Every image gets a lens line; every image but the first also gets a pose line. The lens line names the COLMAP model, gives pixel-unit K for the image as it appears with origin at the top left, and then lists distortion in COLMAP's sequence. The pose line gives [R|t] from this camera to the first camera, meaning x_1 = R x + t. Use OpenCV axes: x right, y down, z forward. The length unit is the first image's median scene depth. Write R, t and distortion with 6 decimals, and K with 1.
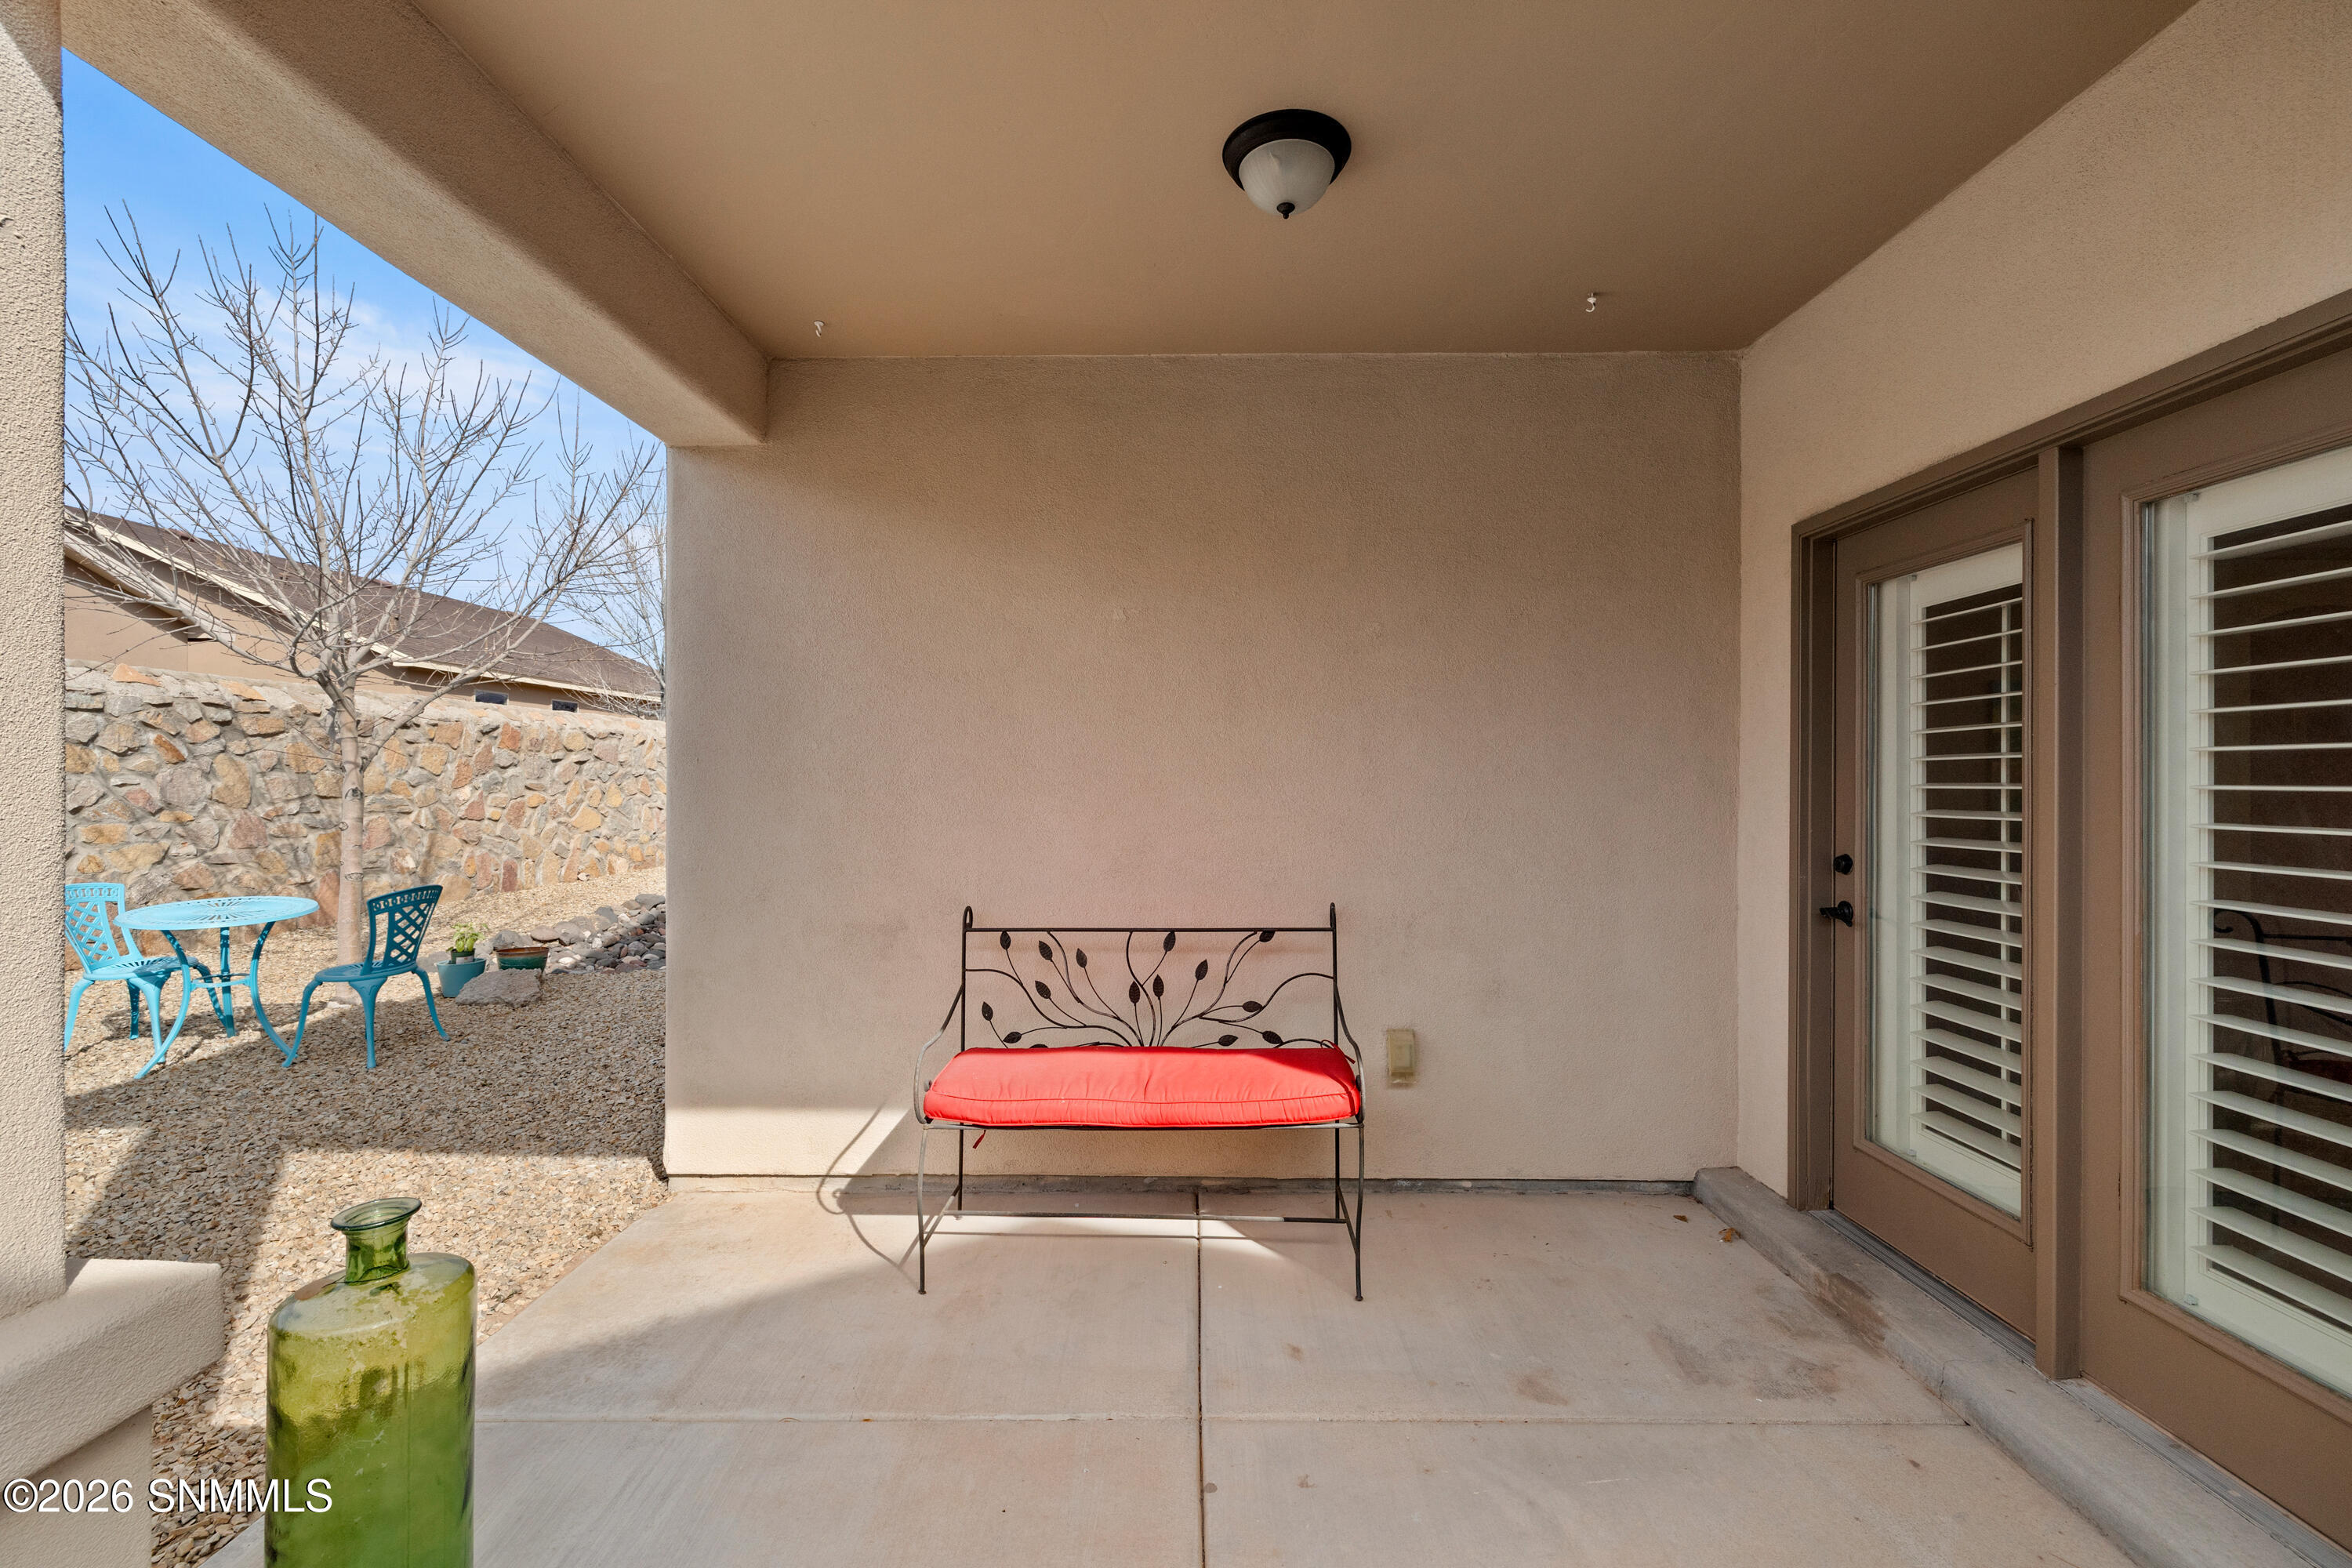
lens RADIAL K [[987.1, 0, 1170.2], [0, 987.1, 774.5], [0, 0, 1]] dist [-0.001588, -0.000794]
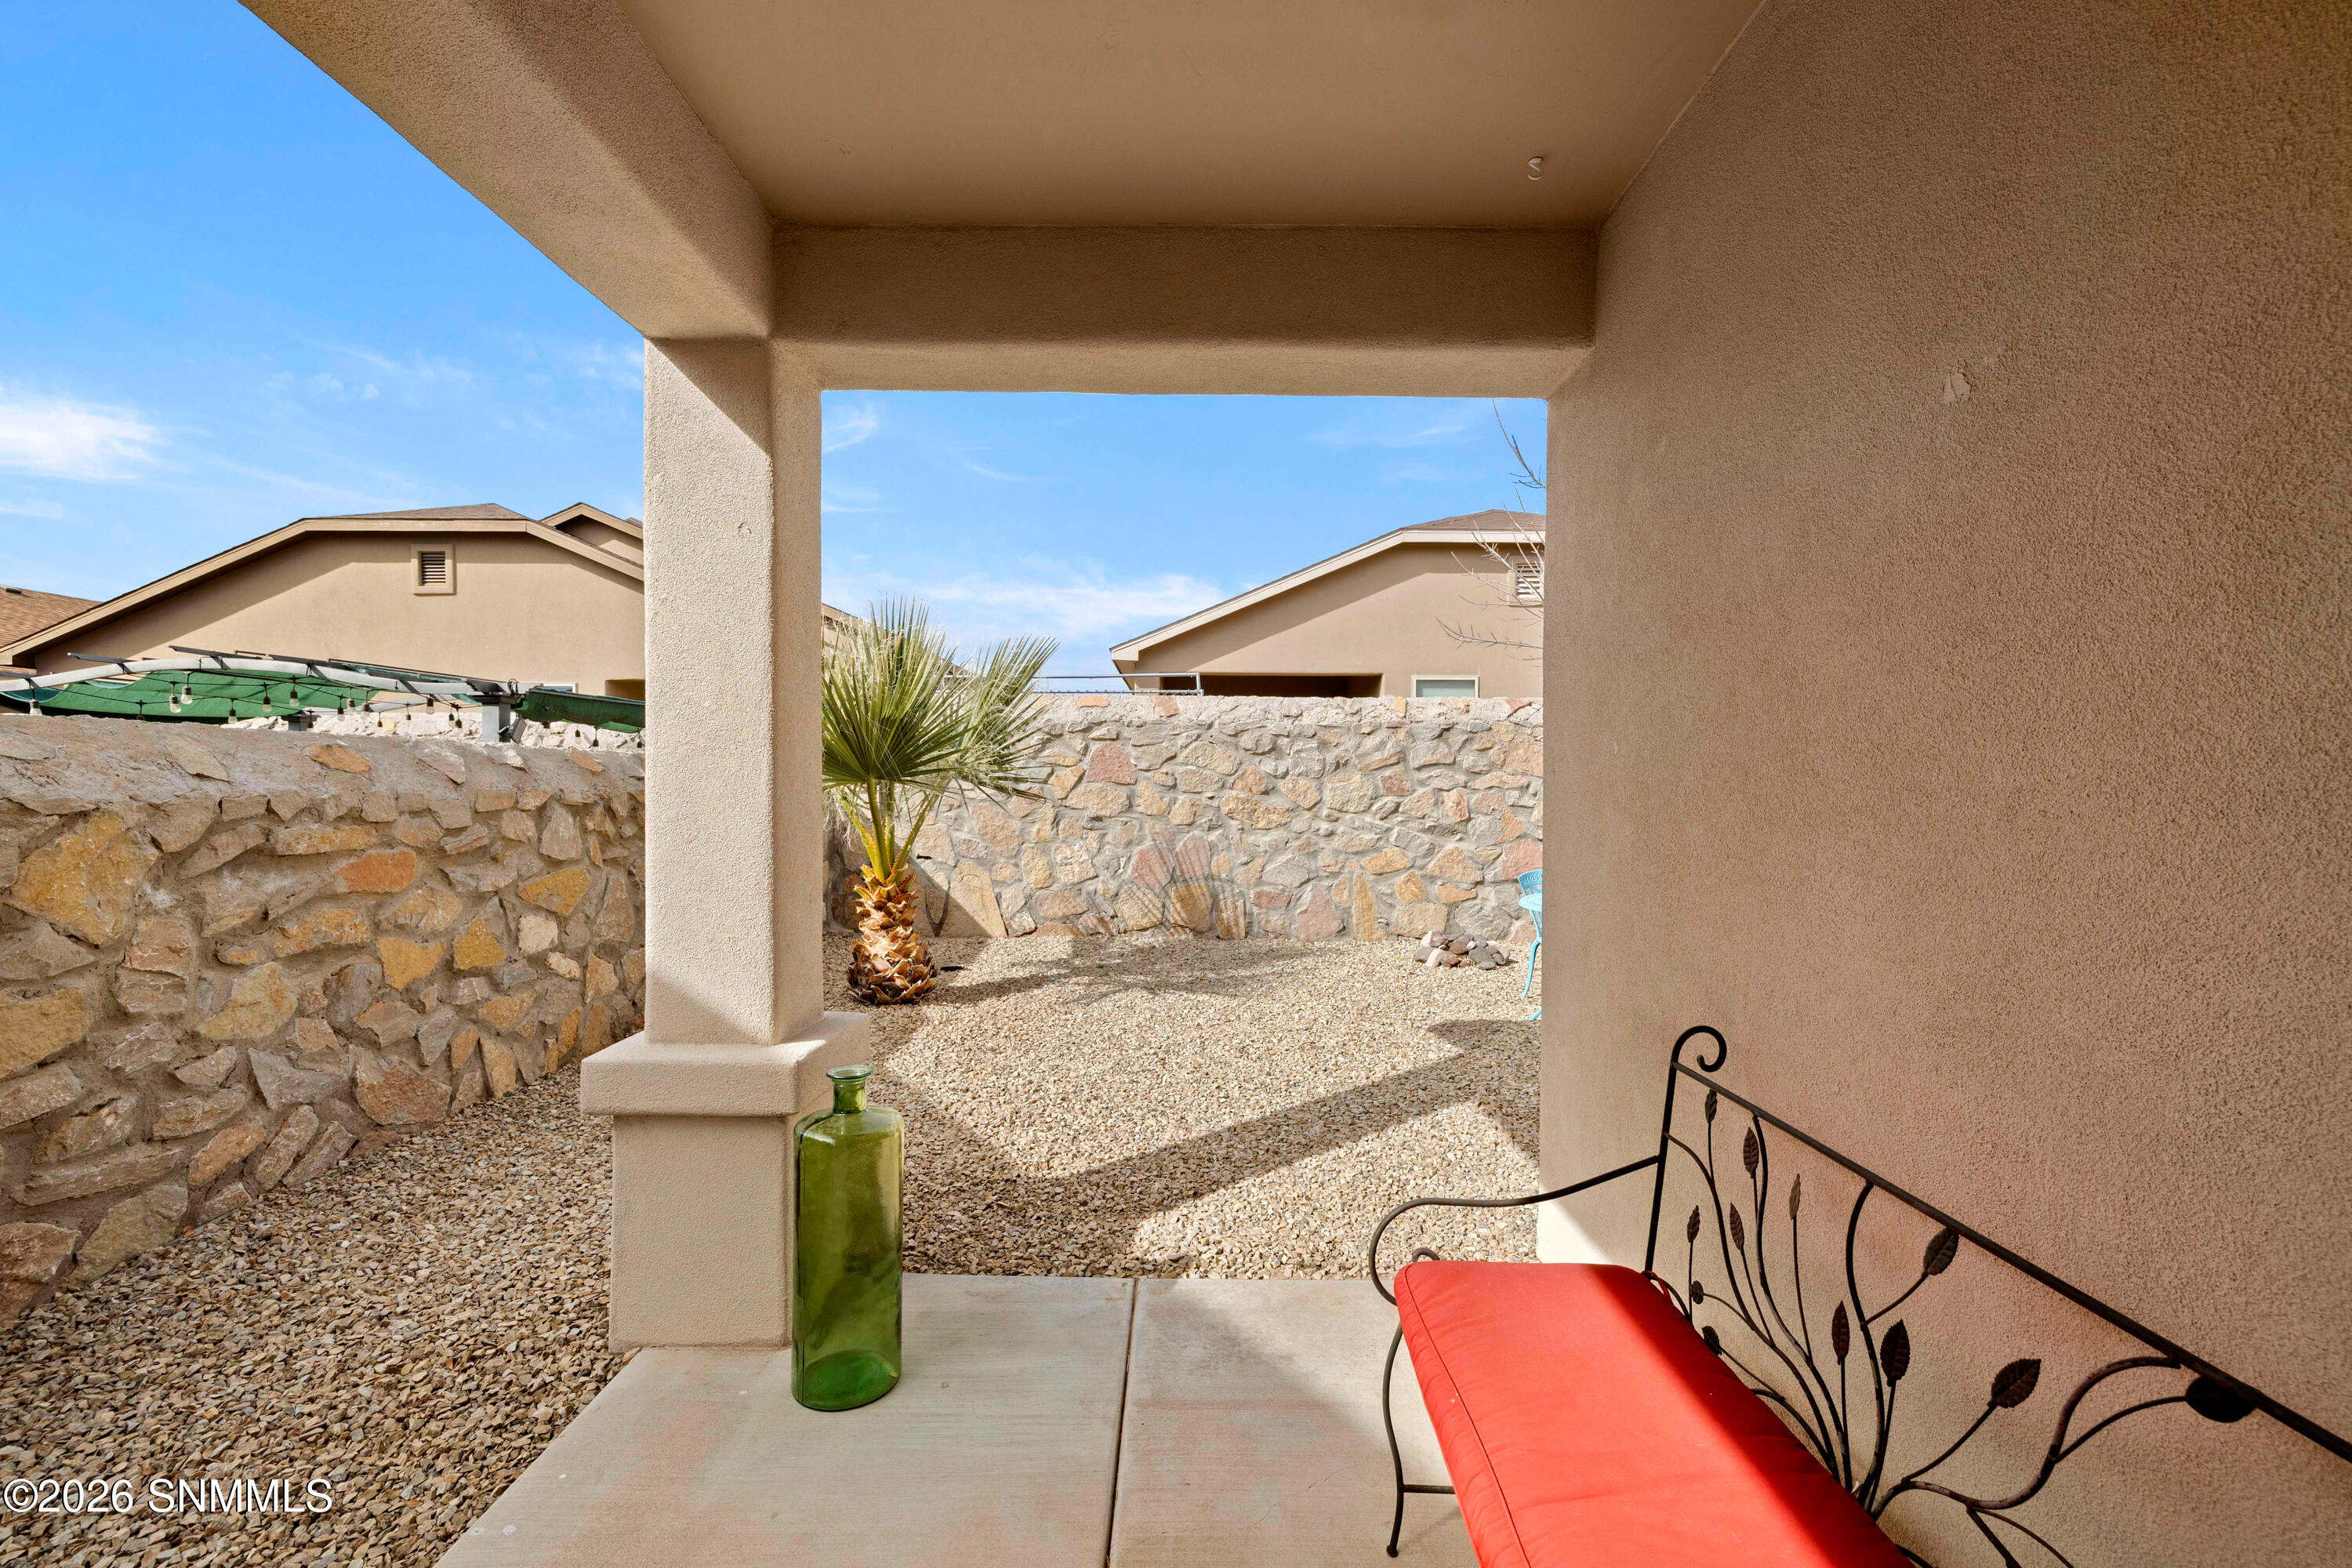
lens RADIAL K [[987.1, 0, 1178.8], [0, 987.1, 793.8], [0, 0, 1]] dist [-0.001588, -0.000794]
pose [[0.015124, 0.006921, -0.999862, 0.157170], [-0.002188, 0.999974, 0.006888, -0.000408], [0.999883, 0.002084, 0.015139, 0.315266]]
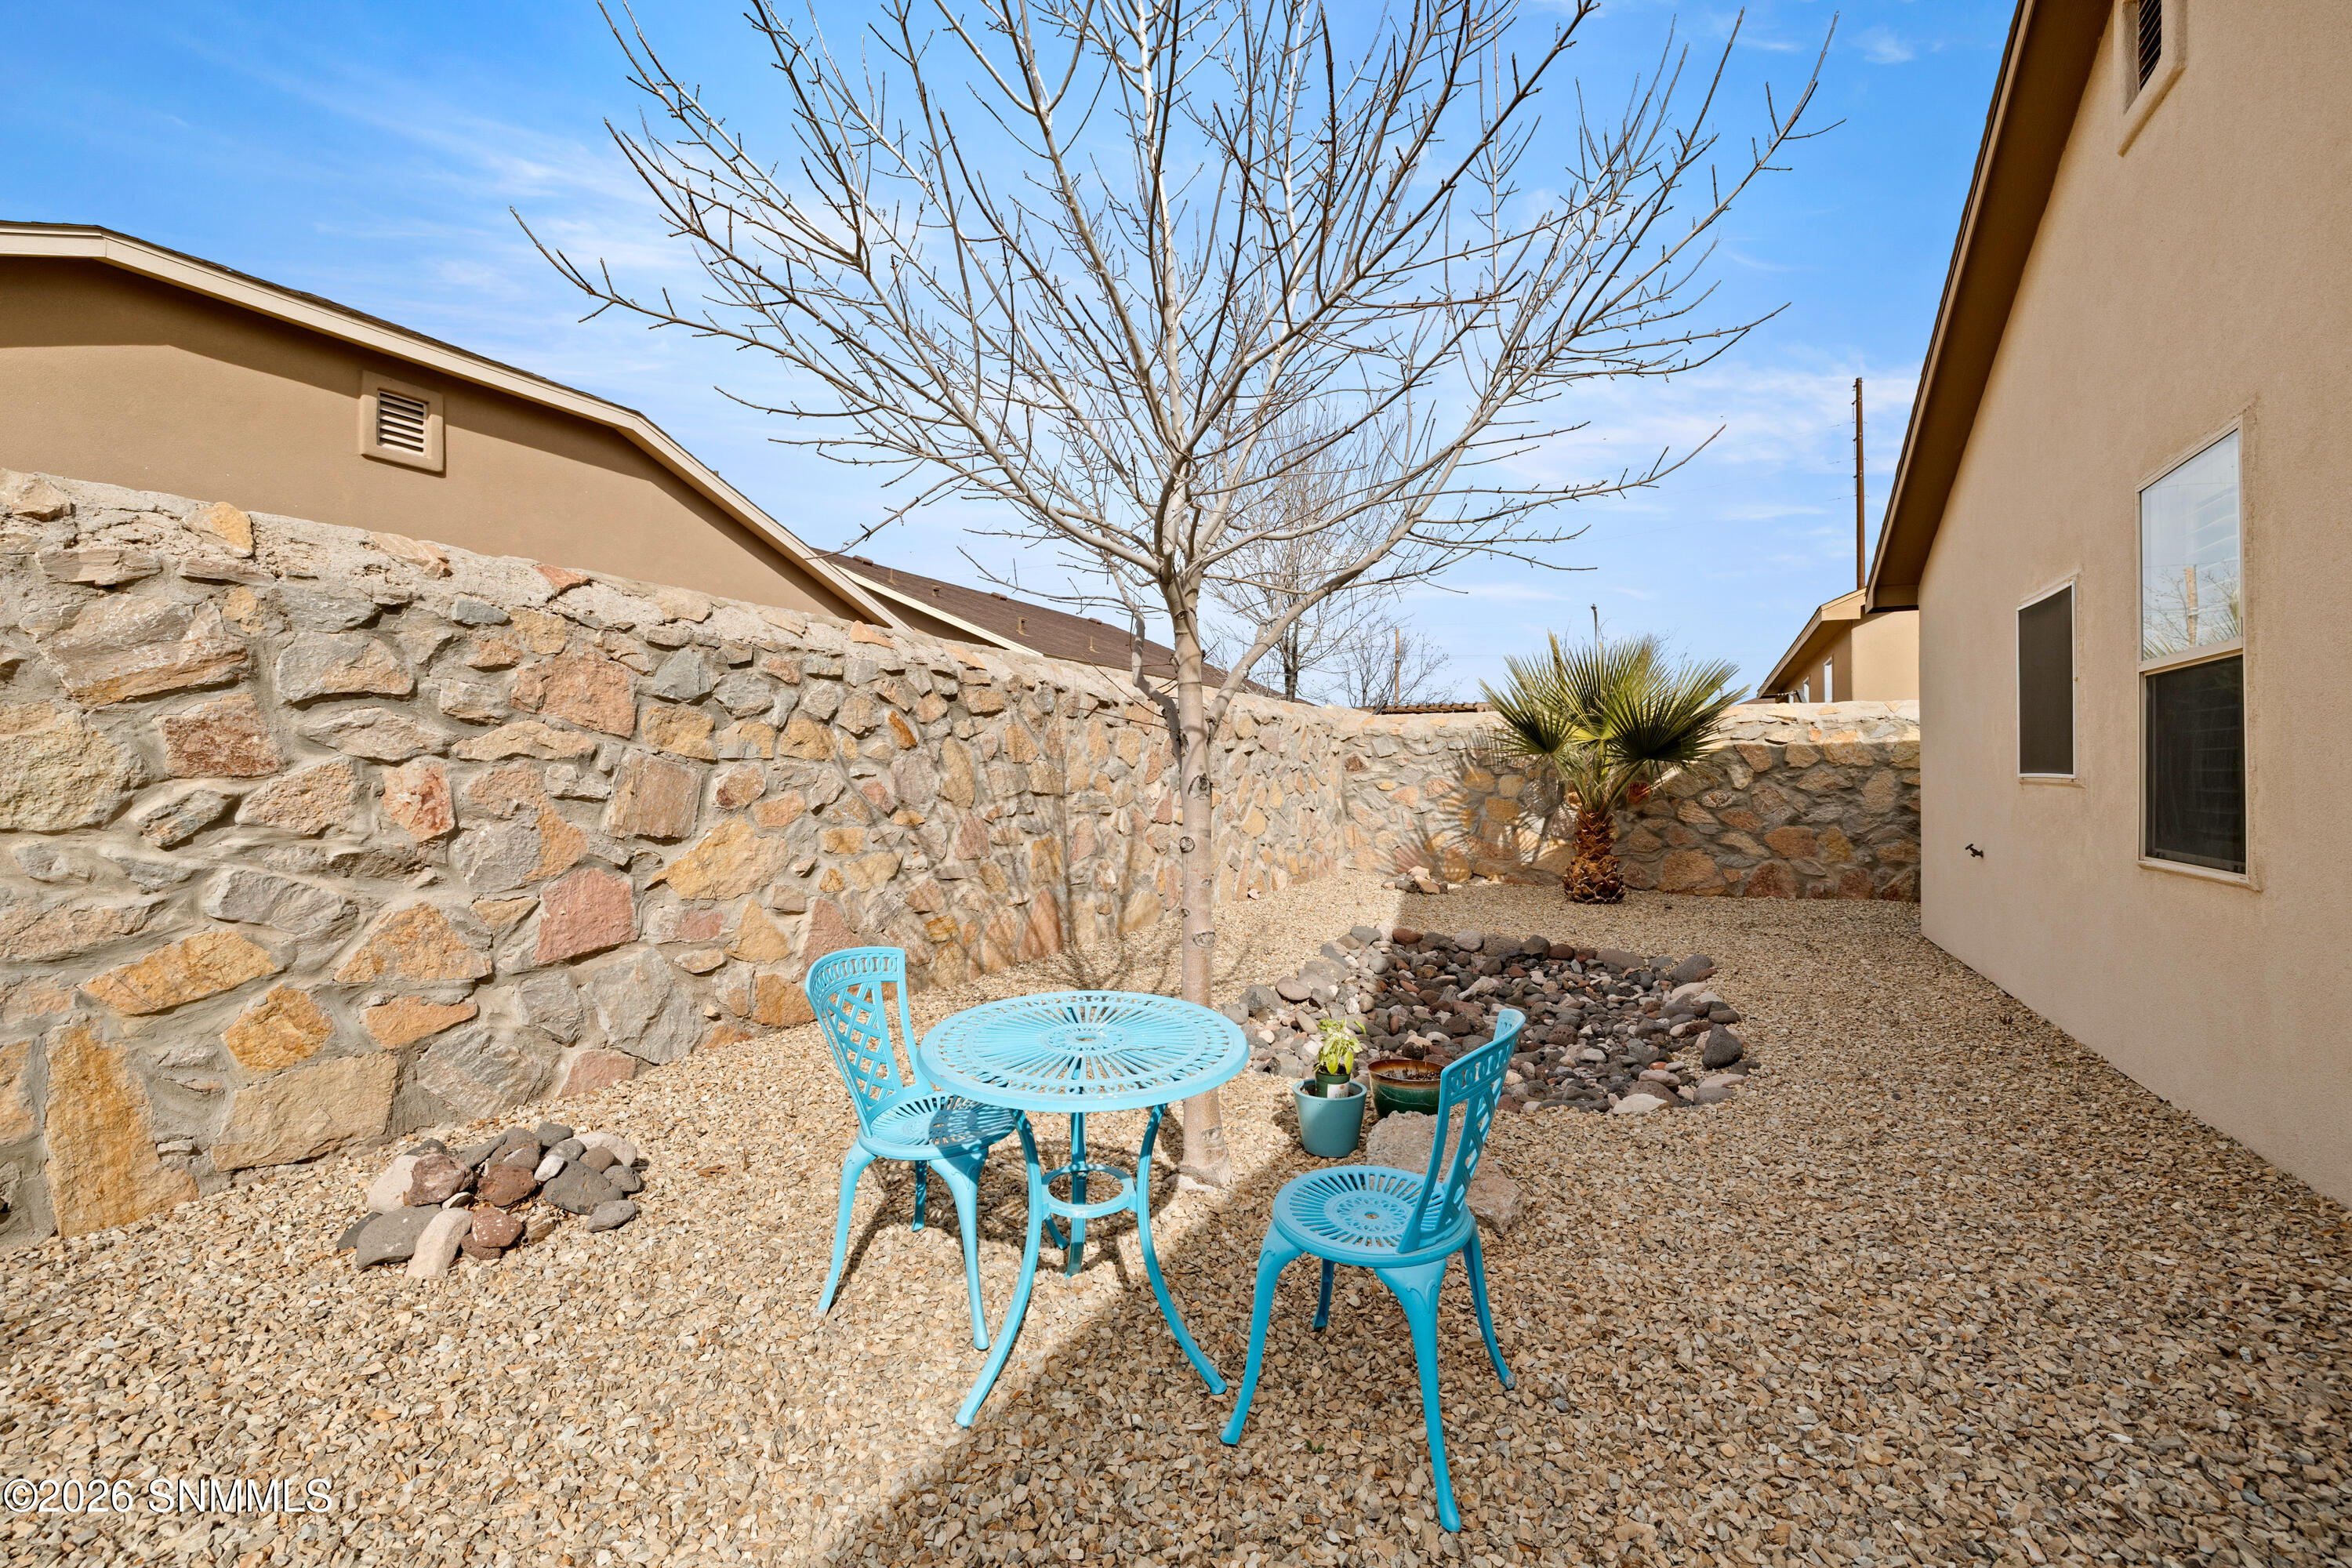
lens RADIAL K [[987.1, 0, 1179.8], [0, 987.1, 774.4], [0, 0, 1]] dist [-0.001588, -0.000794]
pose [[0.898988, -0.008178, -0.437897, -0.478464], [0.007358, 0.999967, -0.003570, 0.012892], [0.437912, -0.000013, 0.899018, 0.397118]]
